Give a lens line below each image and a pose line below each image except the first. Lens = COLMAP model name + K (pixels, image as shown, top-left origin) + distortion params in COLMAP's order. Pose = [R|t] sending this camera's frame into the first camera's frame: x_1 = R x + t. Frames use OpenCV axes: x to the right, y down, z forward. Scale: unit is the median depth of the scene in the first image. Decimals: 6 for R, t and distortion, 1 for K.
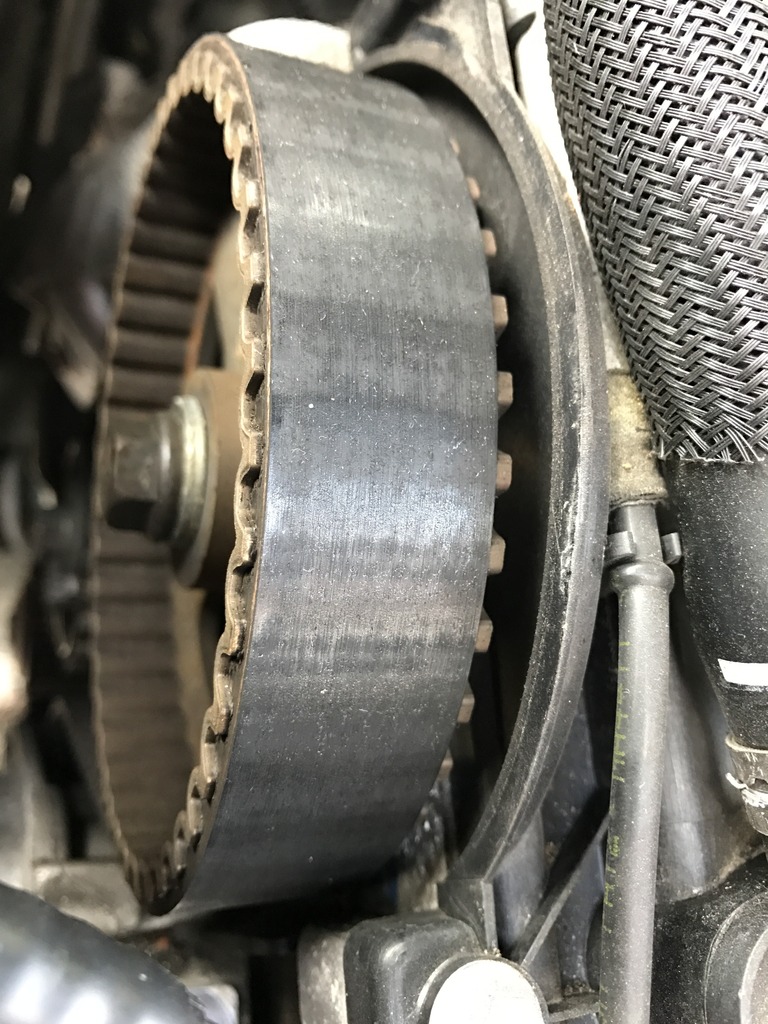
lens RADIAL K [[855.3, 0, 385.4], [0, 855.3, 508.7], [0, 0, 1]] dist [-0.000553, -0.005340]
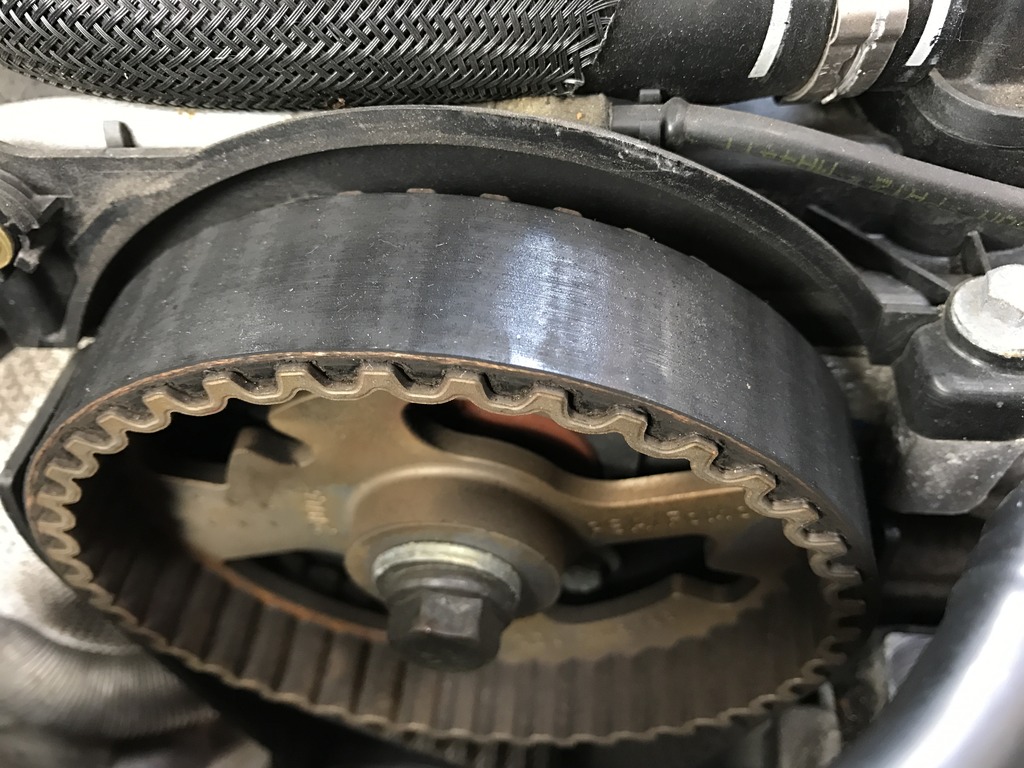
lens RADIAL K [[855.3, 0, 512.4], [0, 855.3, 386.9], [0, 0, 1]] dist [-0.000553, -0.005340]
pose [[0.145138, -0.963882, 0.223309, -0.367944], [0.970849, 0.182254, 0.155679, -0.265617], [-0.190755, 0.194204, 0.962236, -0.043328]]
